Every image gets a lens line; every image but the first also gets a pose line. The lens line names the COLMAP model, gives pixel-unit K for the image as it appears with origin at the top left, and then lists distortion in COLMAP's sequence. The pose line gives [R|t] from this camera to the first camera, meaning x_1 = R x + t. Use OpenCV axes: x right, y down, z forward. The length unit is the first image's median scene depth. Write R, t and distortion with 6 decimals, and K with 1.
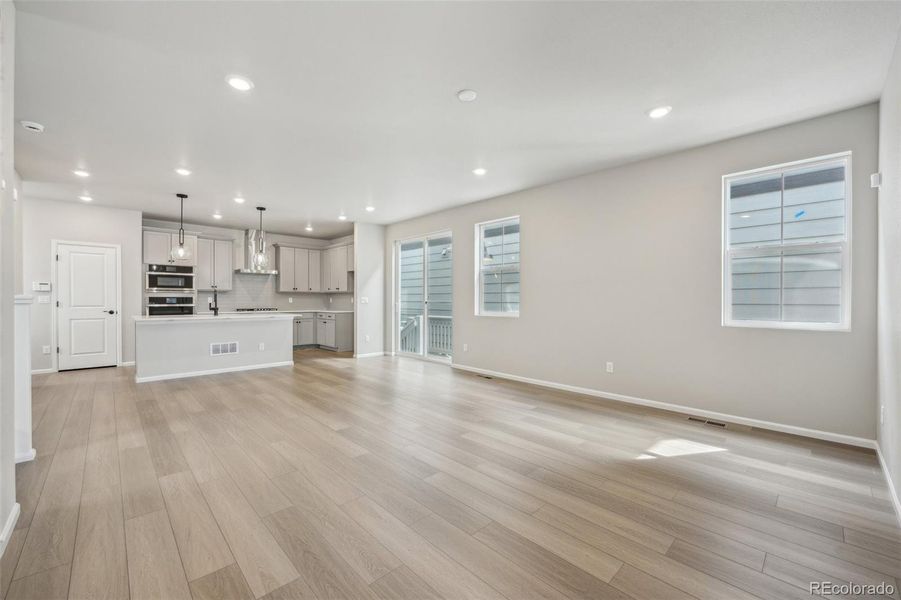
lens RADIAL K [[361.8, 0, 449.2], [0, 361.8, 304.2], [0, 0, 1]] dist [-0.001843, -0.000206]
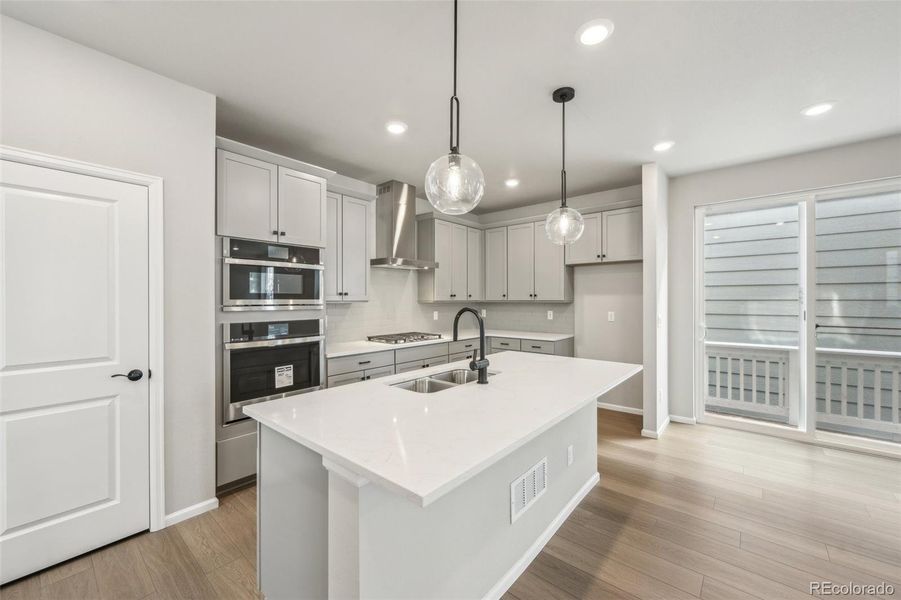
lens RADIAL K [[352.6, 0, 450.5], [0, 352.6, 300.0], [0, 0, 1]] dist [0.001021, 0.000469]
pose [[0.994935, -0.006798, 0.100293, -0.615474], [0.007863, 0.999917, -0.010223, -0.038281], [-0.100215, 0.010960, 0.994905, 0.585485]]
